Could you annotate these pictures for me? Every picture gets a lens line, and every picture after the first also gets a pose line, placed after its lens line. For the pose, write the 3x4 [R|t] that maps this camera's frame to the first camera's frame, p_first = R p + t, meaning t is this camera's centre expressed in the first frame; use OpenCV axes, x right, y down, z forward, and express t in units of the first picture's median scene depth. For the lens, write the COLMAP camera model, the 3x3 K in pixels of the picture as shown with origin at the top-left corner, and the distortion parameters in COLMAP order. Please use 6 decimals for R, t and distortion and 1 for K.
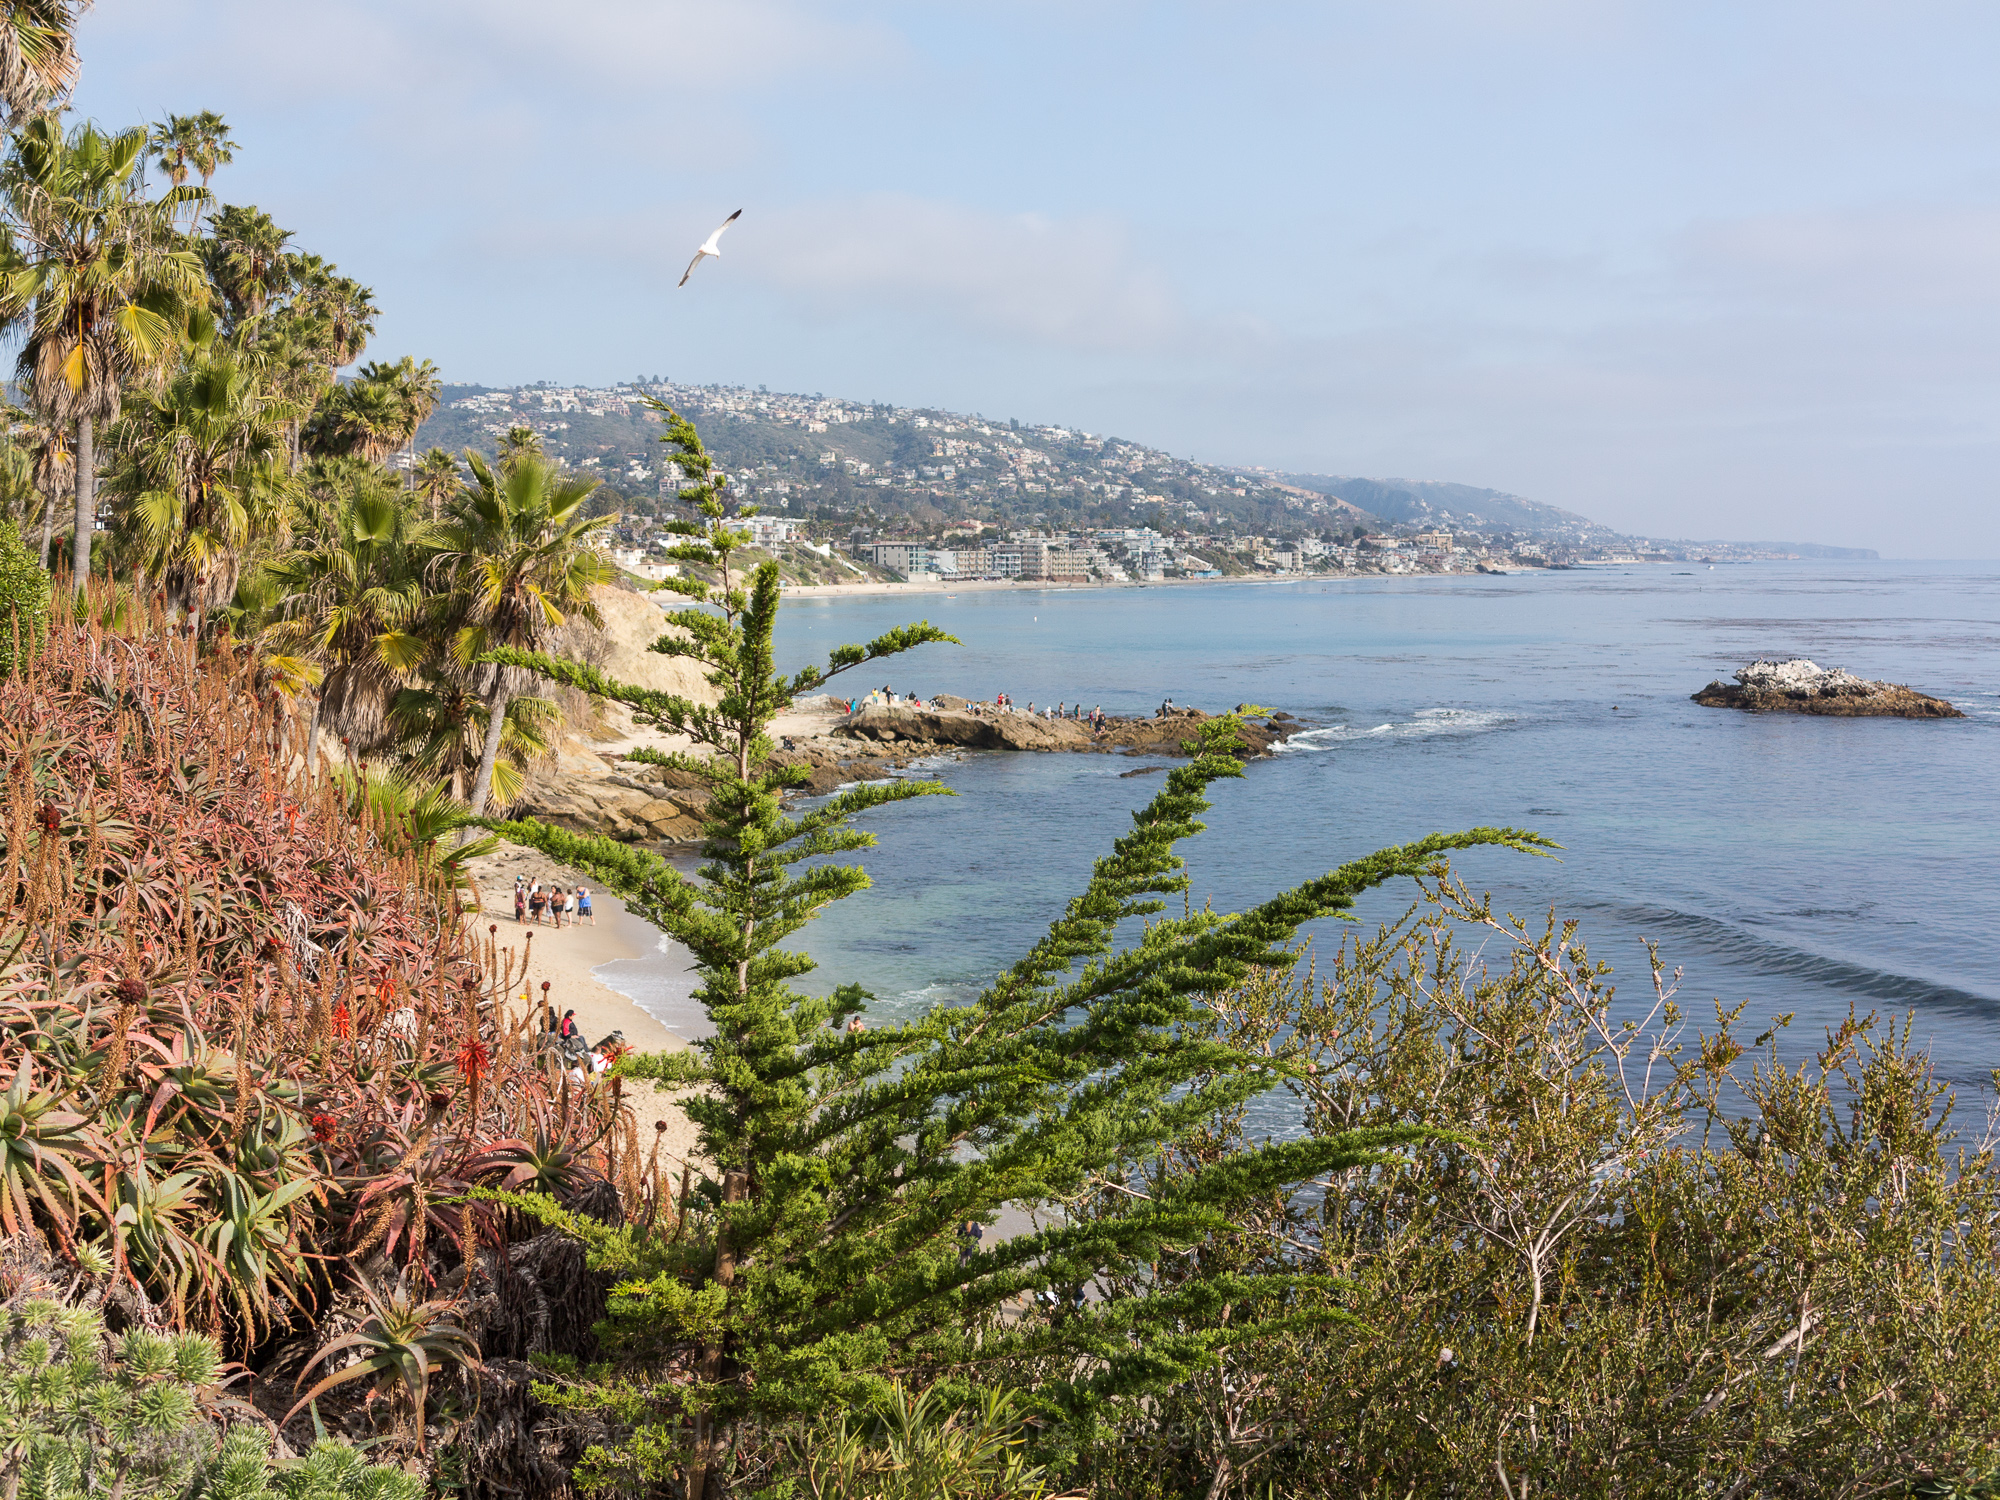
lens RADIAL K [[2490.8, 0, 1000.0], [0, 2490.8, 750.0], [0, 0, 1]] dist [-0.000381, 0.029347]
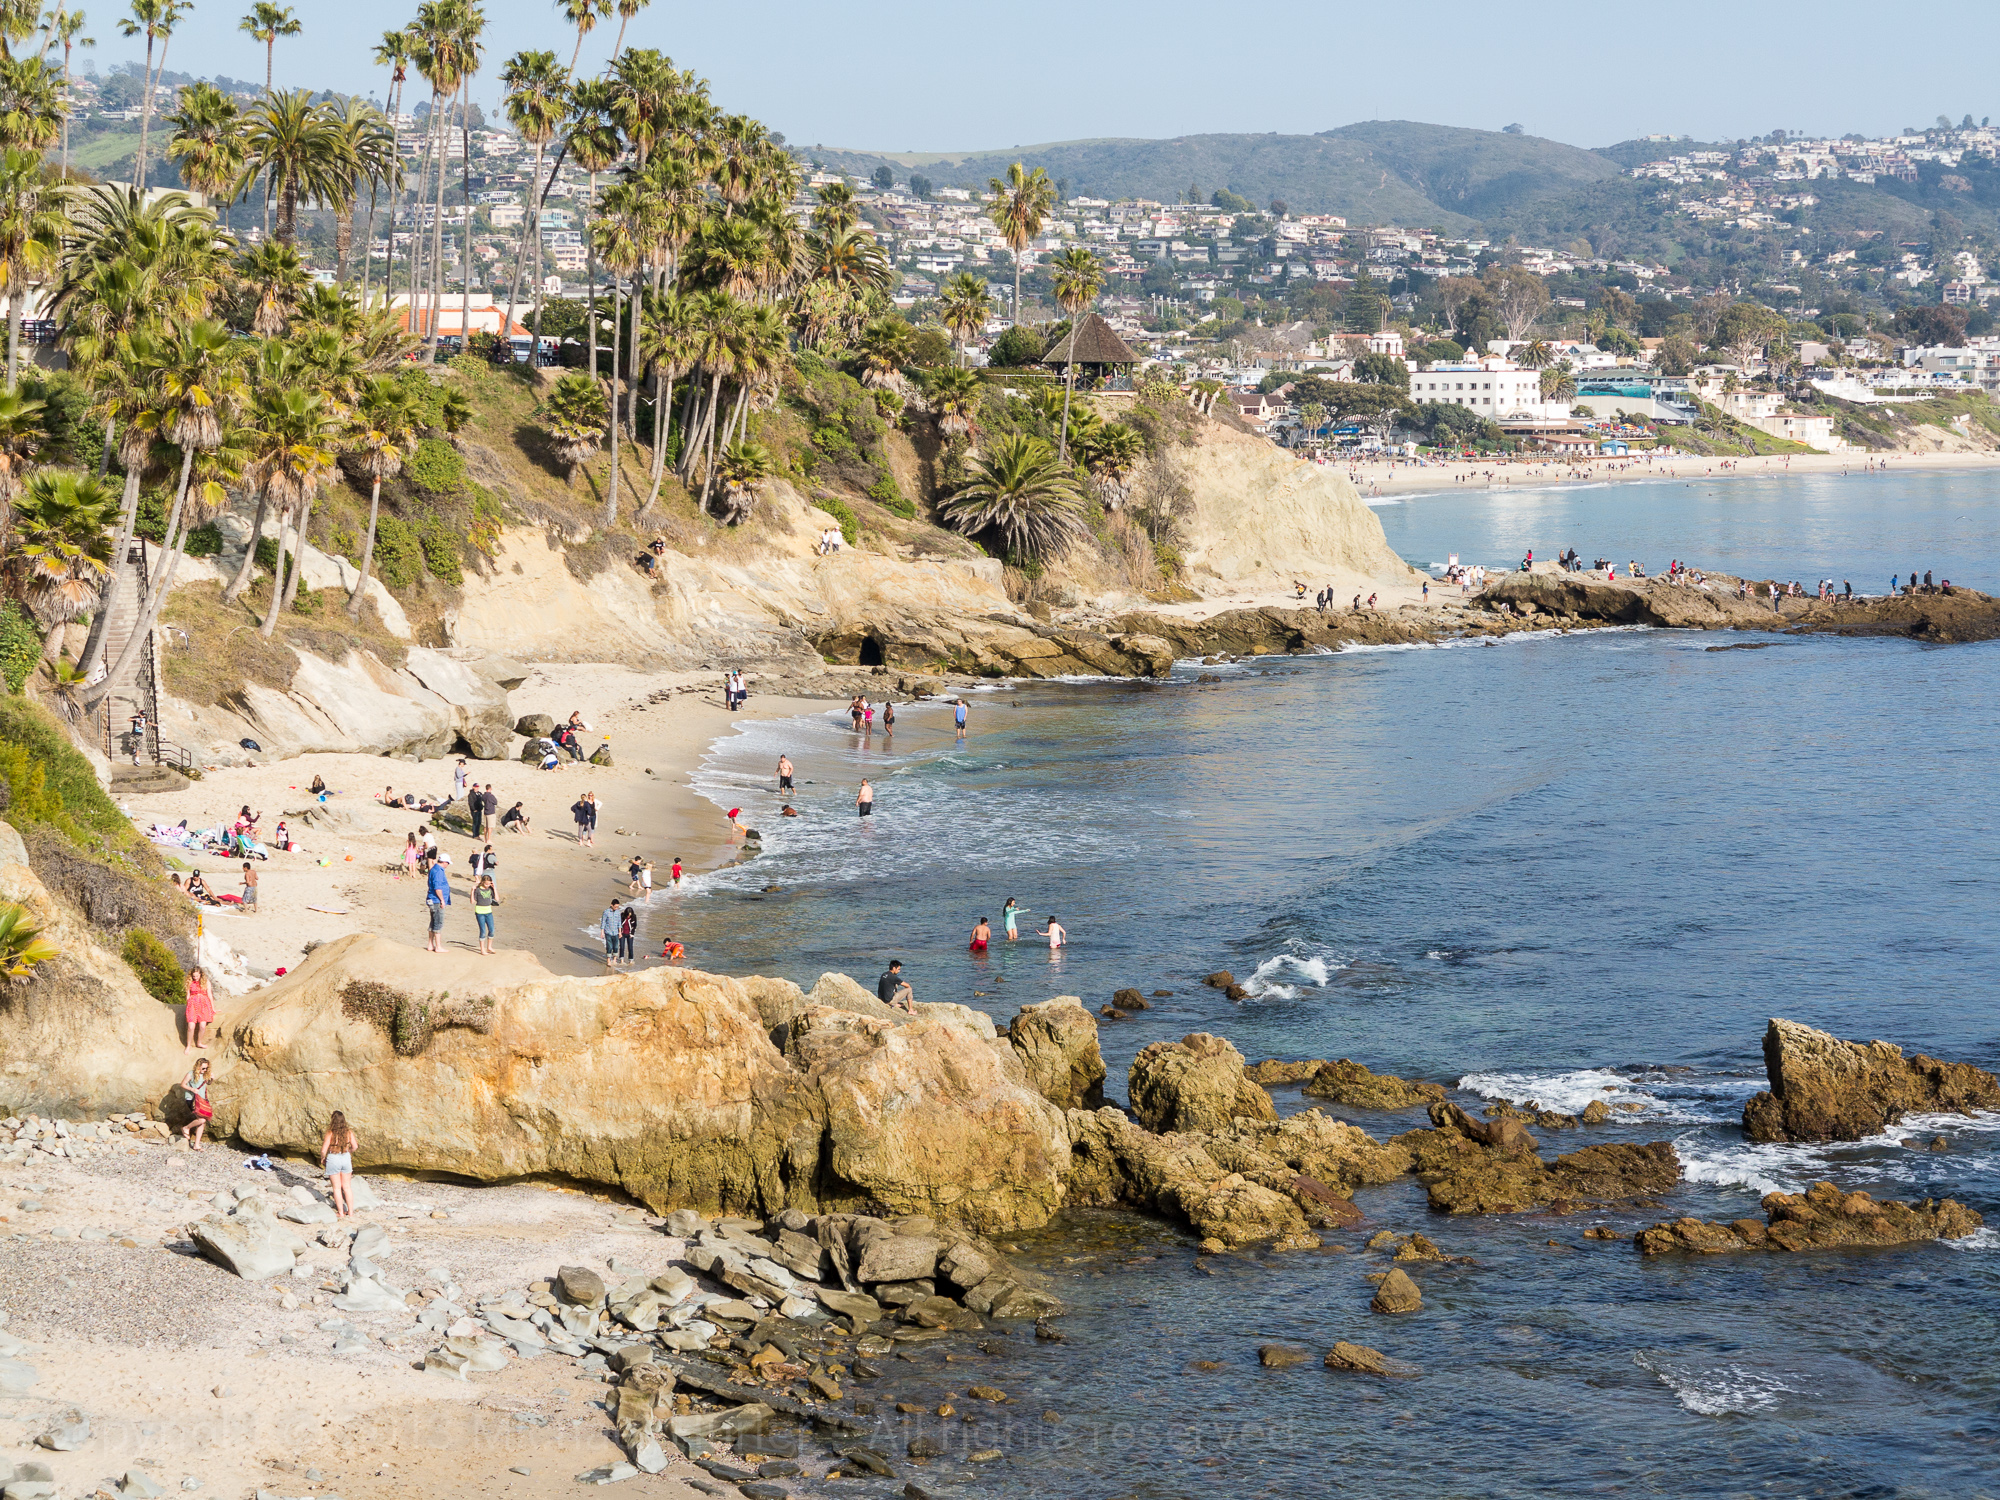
lens RADIAL K [[3952.8, 0, 1000.0], [0, 3952.8, 750.0], [0, 0, 1]] dist [0.024412, 0.136961]
pose [[0.928893, 0.031549, -0.369003, 0.280409], [-0.028404, 0.999499, 0.013953, 0.028318], [0.369258, -0.002479, 0.929323, -0.296385]]
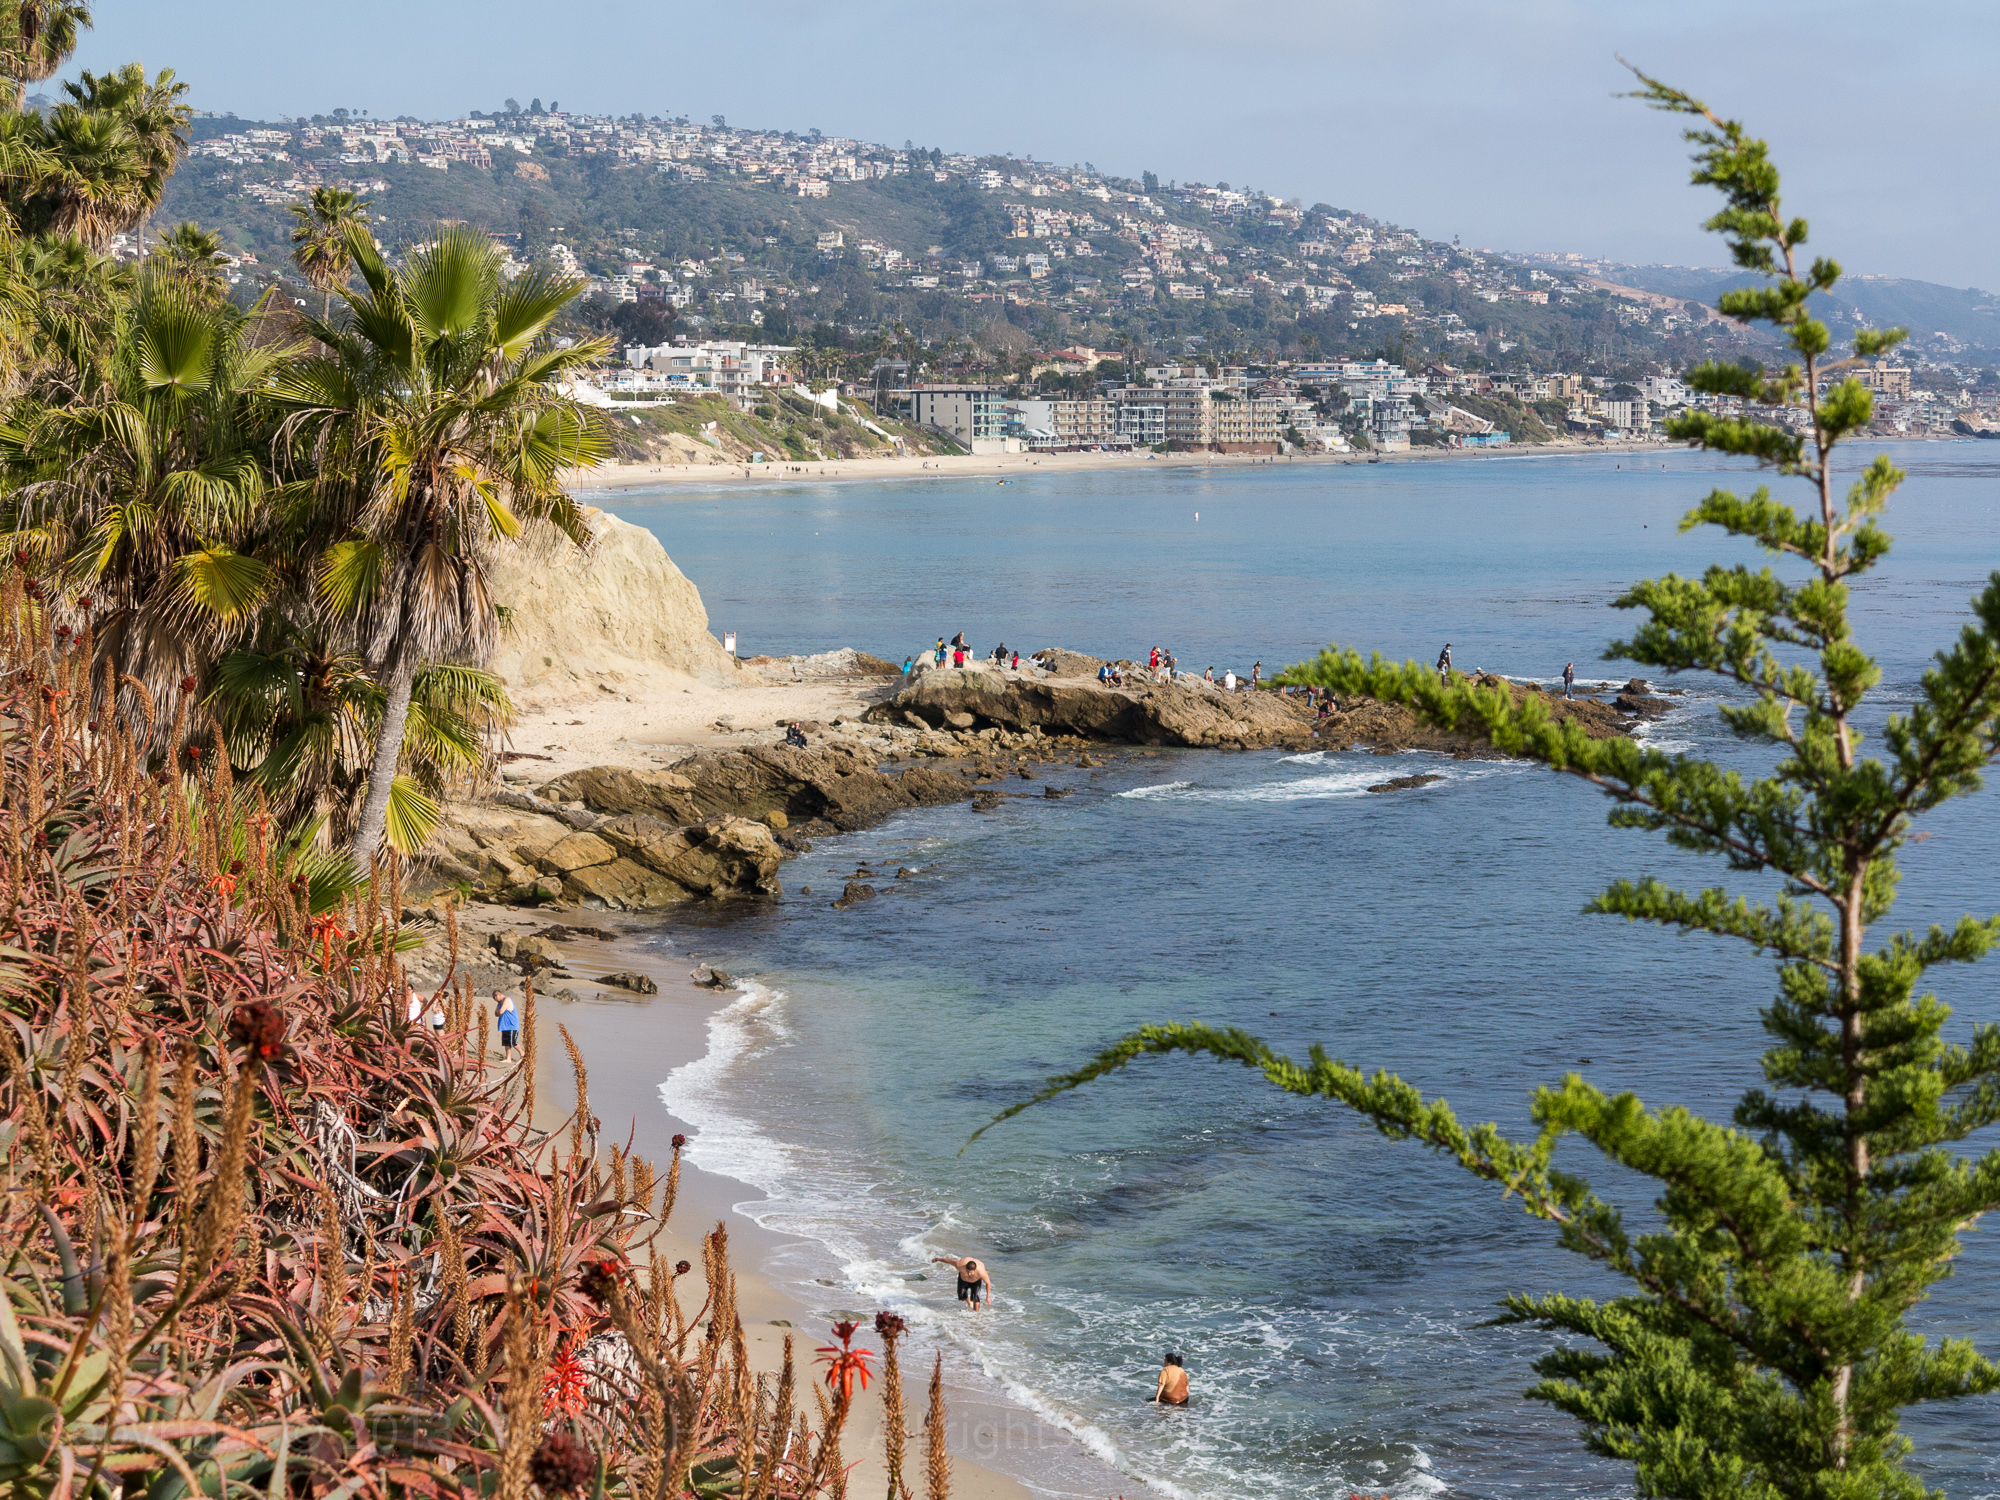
lens RADIAL K [[4266.0, 0, 1000.0], [0, 4266.0, 750.0], [0, 0, 1]] dist [0.079422, 0.277292]
pose [[0.999576, 0.000852, -0.029088, -0.007185], [-0.000794, 0.999998, 0.001994, -0.000788], [0.029090, -0.001970, 0.999575, 0.007517]]
